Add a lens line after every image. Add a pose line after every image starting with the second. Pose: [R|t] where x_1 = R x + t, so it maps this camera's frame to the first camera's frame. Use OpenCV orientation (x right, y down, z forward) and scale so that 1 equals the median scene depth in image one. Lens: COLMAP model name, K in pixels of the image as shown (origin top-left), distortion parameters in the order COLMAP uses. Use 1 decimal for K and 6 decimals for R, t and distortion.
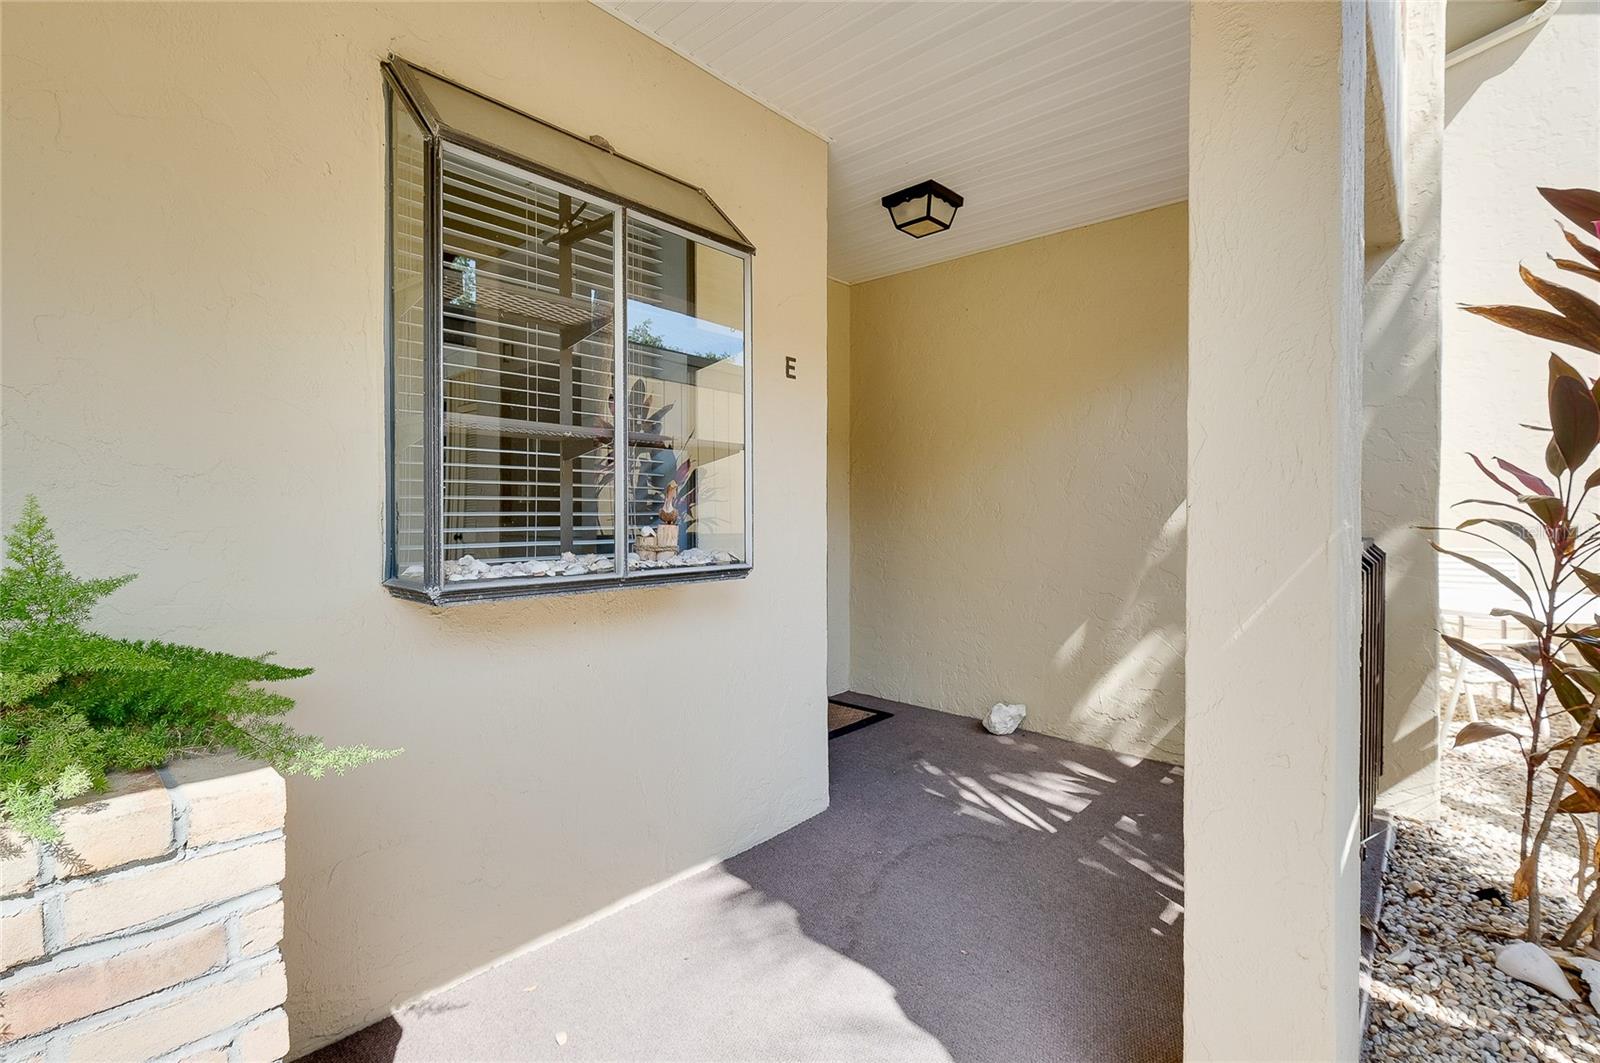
lens RADIAL K [[706.0, 0, 800.0], [0, 706.0, 531.5], [0, 0, 1]] dist [-0.002099, -0.000351]
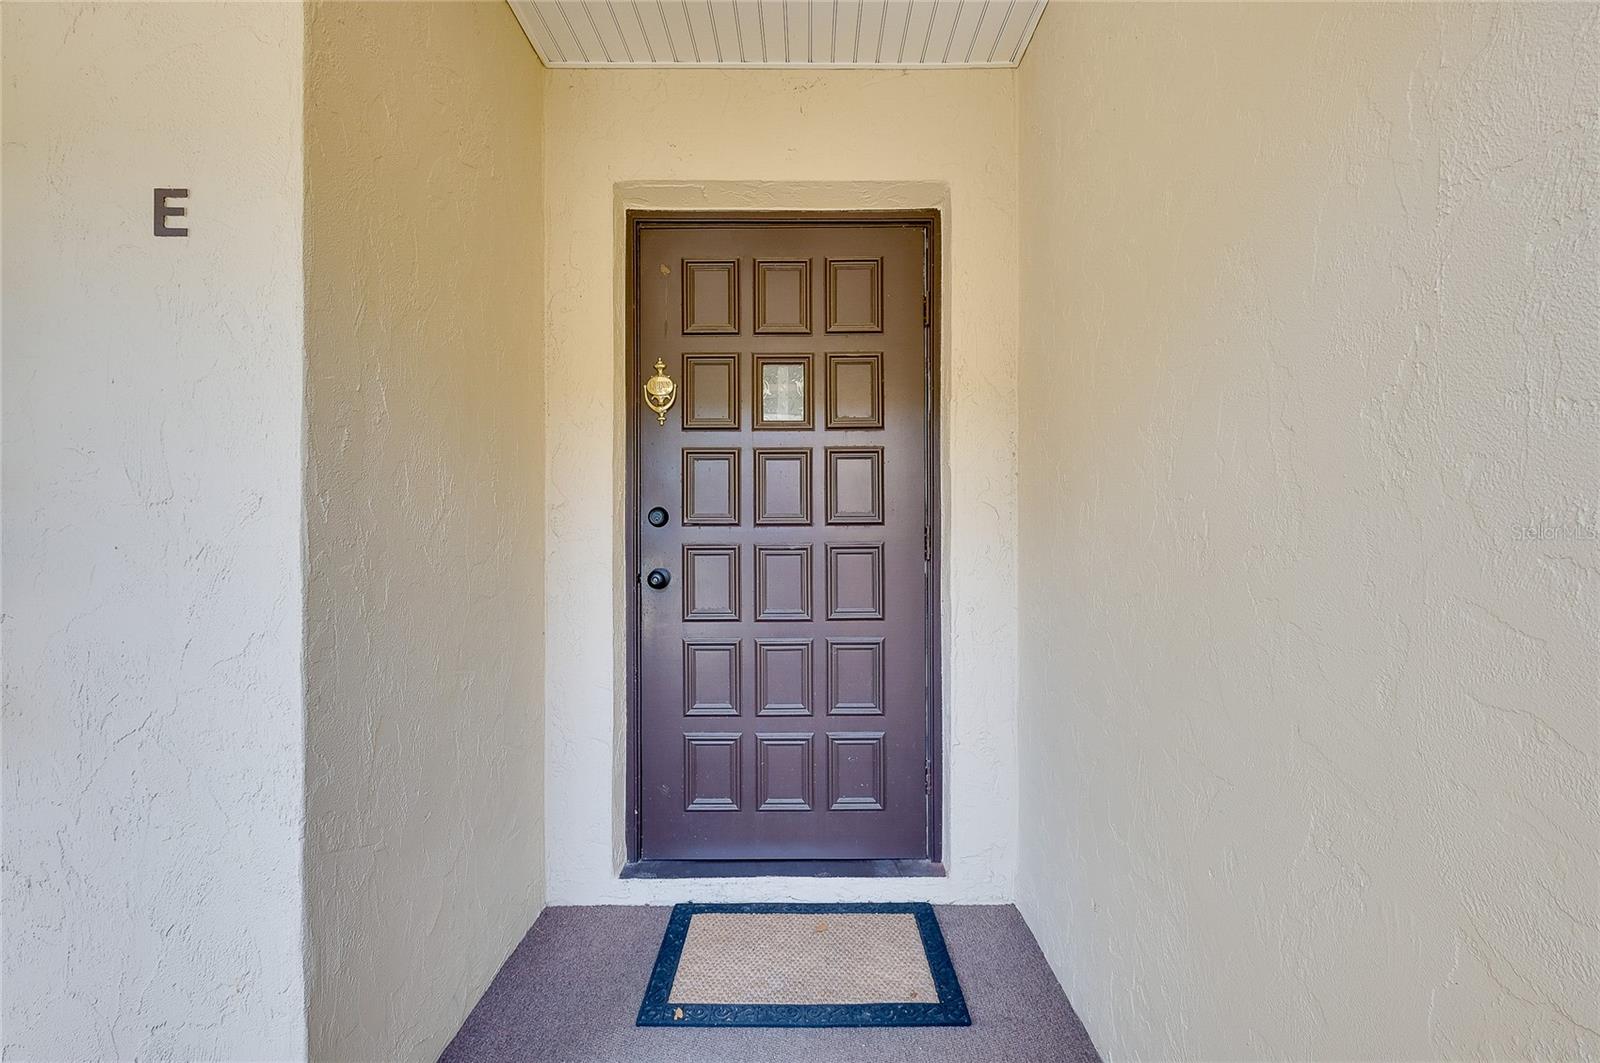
lens RADIAL K [[706.3, 0, 806.7], [0, 706.3, 520.3], [0, 0, 1]] dist [-0.001432, 0.000035]
pose [[0.658646, -0.002251, -0.752449, 0.586243], [-0.015499, 0.999743, -0.016558, -0.037512], [0.752293, 0.022568, 0.658442, 1.017662]]
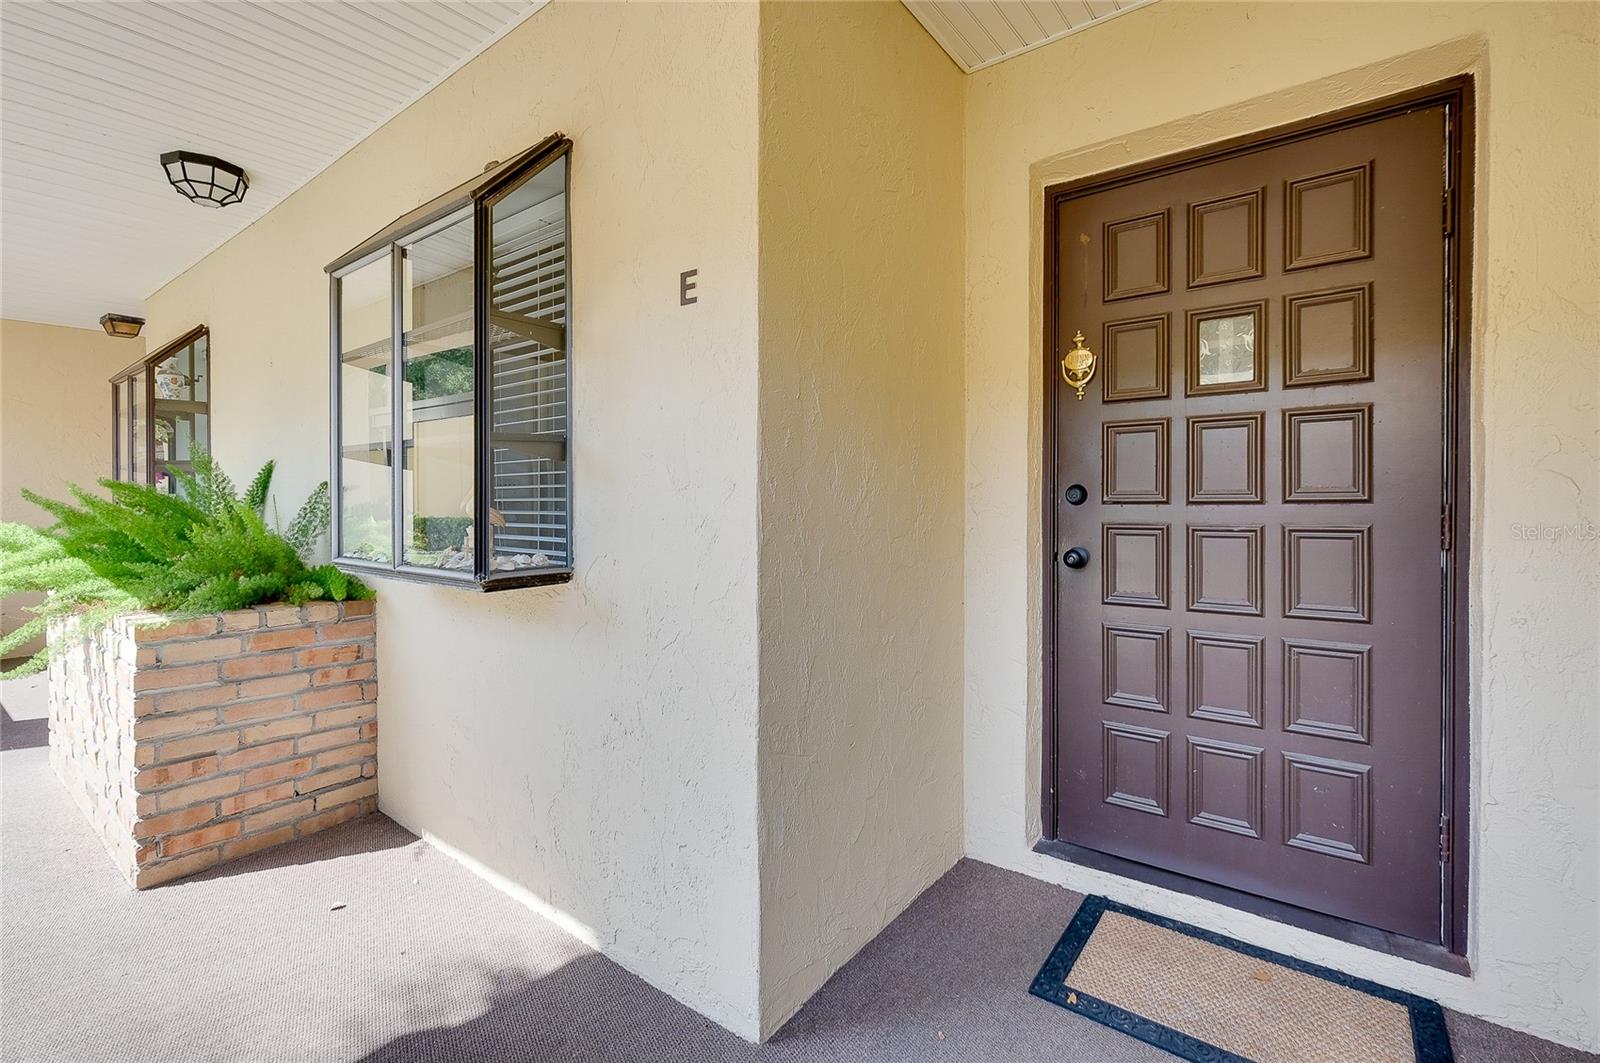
lens RADIAL K [[715.3, 0, 806.4], [0, 715.3, 500.7], [0, 0, 1]] dist [-0.002328, -0.001362]
pose [[0.069711, 0.000557, -0.997567, 0.645158], [-0.017087, 0.999854, -0.000636, -0.039915], [0.997421, 0.017090, 0.069710, 1.069559]]
